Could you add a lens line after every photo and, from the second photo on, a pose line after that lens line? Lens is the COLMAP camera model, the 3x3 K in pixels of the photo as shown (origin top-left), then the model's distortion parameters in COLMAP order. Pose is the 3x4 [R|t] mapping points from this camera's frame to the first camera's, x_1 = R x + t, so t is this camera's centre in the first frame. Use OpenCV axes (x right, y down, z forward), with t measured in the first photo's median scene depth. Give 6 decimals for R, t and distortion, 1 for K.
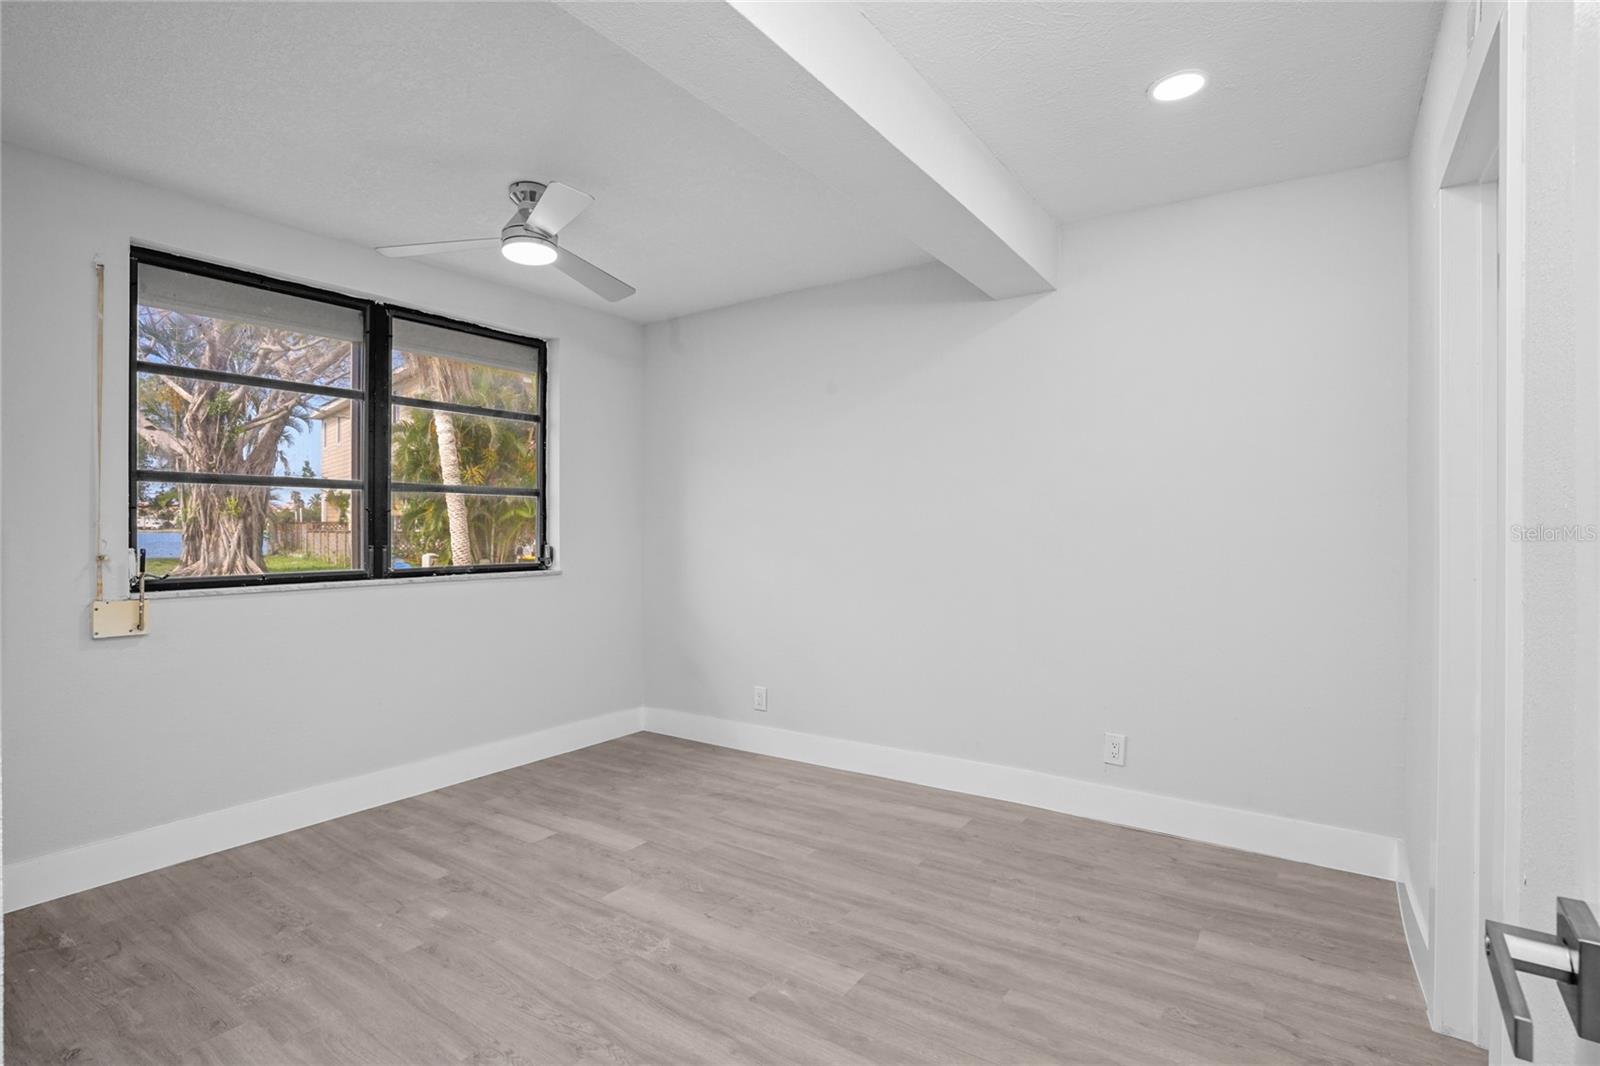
lens RADIAL K [[780.6, 0, 797.7], [0, 780.6, 533.3], [0, 0, 1]] dist [-0.085187, 0.035609]
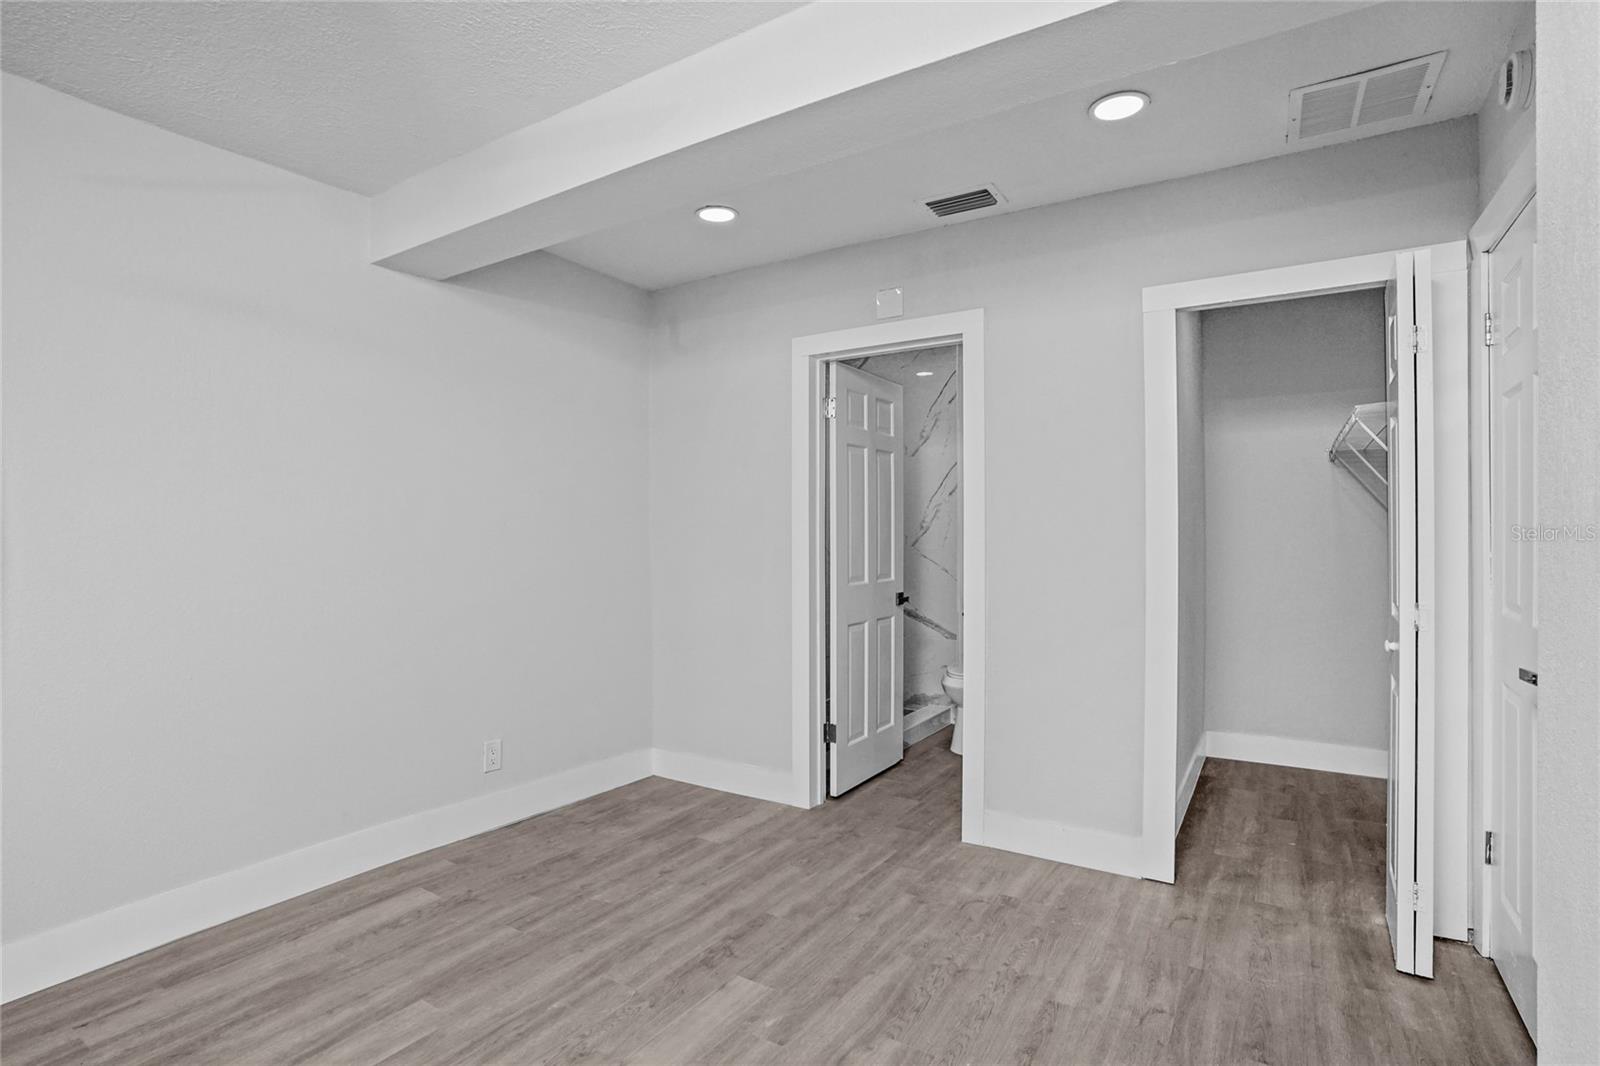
lens RADIAL K [[780.6, 0, 797.7], [0, 780.6, 533.3], [0, 0, 1]] dist [-0.085187, 0.035609]
pose [[-0.030776, 0.001296, 0.999525, -0.849228], [0.009302, 0.999956, -0.001011, -0.012262], [-0.999483, 0.009267, -0.030787, 0.857877]]
